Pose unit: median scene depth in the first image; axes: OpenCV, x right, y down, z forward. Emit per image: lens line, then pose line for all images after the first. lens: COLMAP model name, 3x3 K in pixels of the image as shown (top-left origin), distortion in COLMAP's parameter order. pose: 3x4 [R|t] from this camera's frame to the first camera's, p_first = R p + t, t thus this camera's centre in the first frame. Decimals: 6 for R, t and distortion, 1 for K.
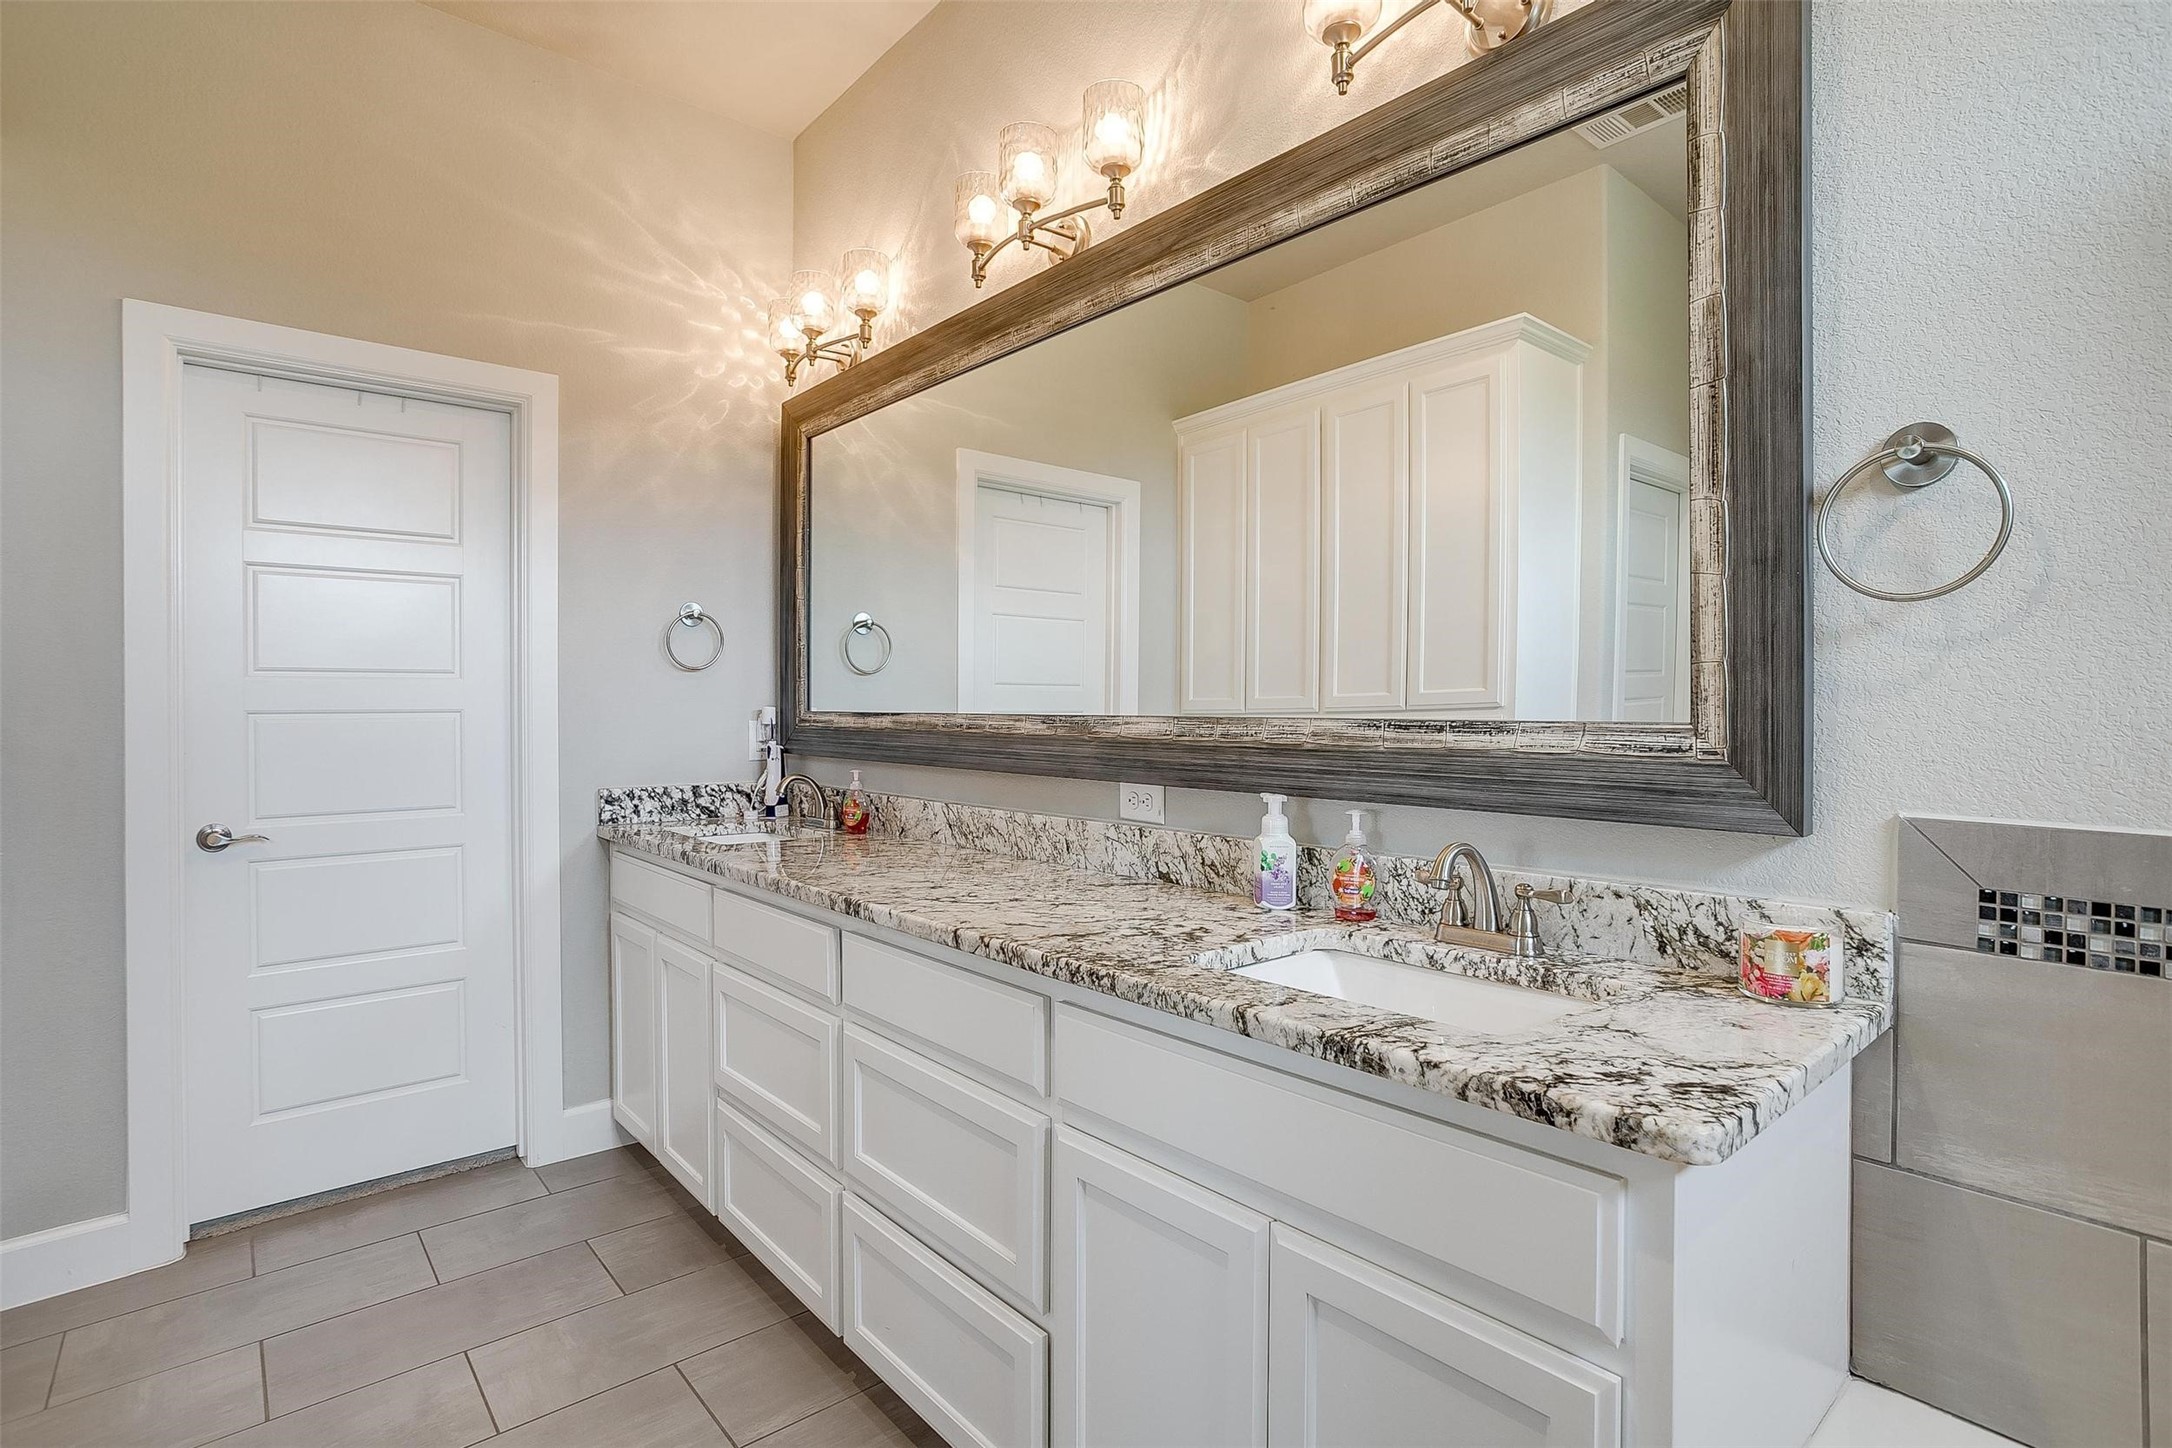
lens RADIAL K [[1064.8, 0, 1075.6], [0, 1064.8, 696.5], [0, 0, 1]] dist [-0.063602, 0.036676]
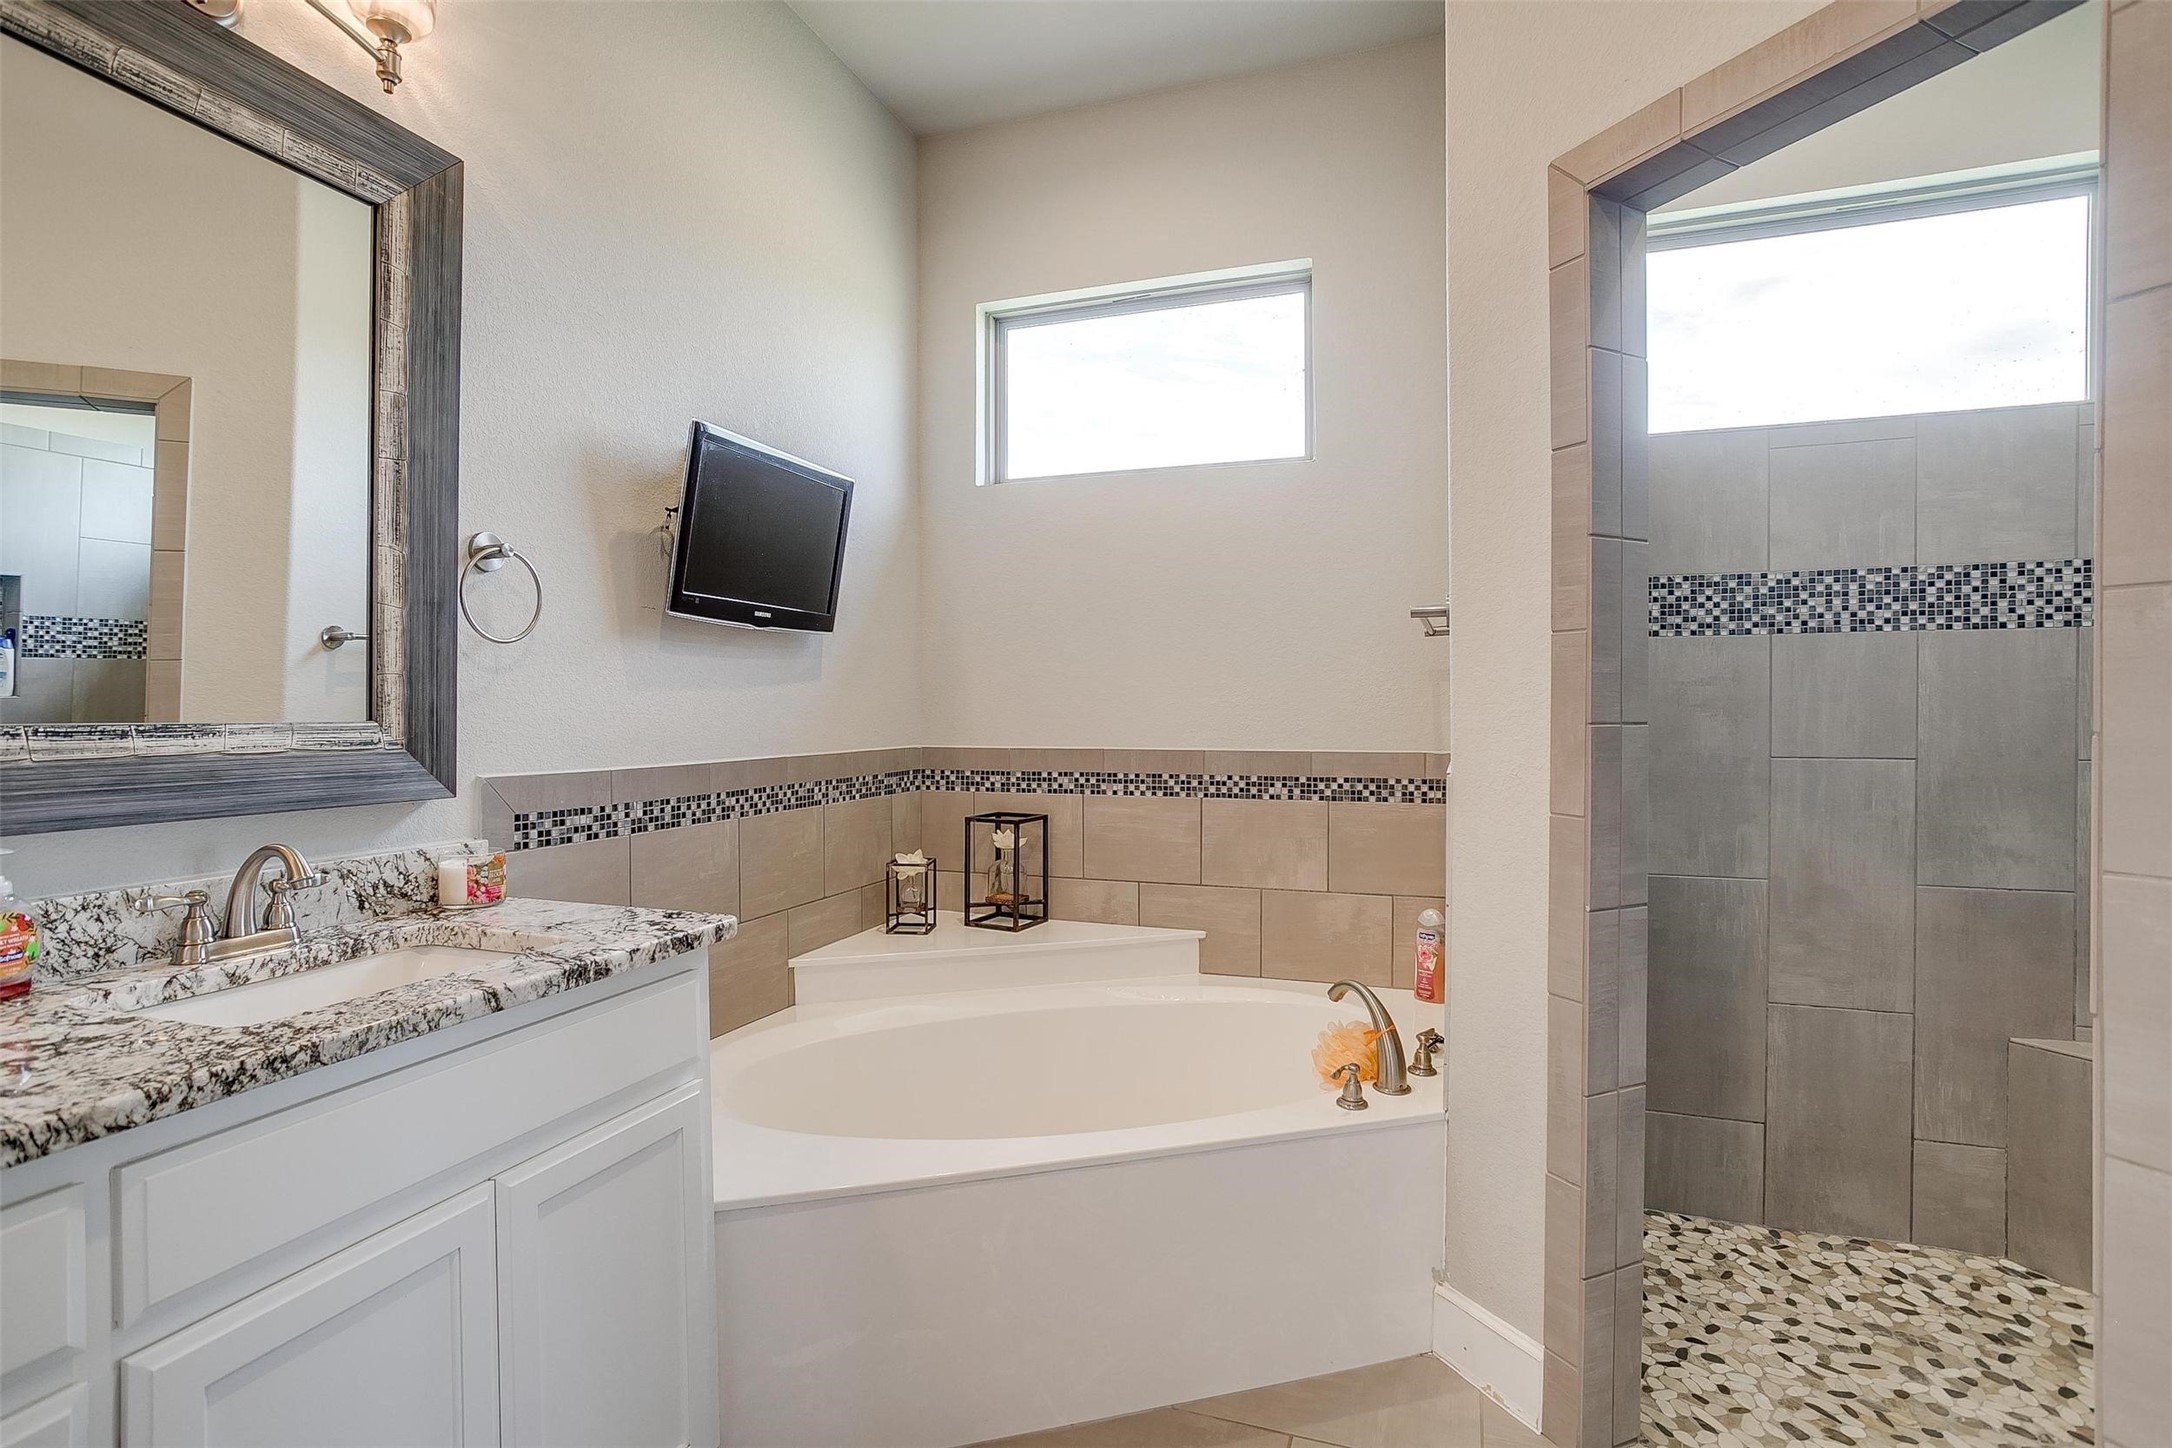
lens RADIAL K [[1064.8, 0, 1075.6], [0, 1064.8, 696.5], [0, 0, 1]] dist [-0.063602, 0.036676]
pose [[-0.497403, 0.013763, 0.867411, -0.941955], [-0.002238, 0.999850, -0.017147, 0.015491], [-0.867517, -0.010470, -0.497298, 0.909325]]
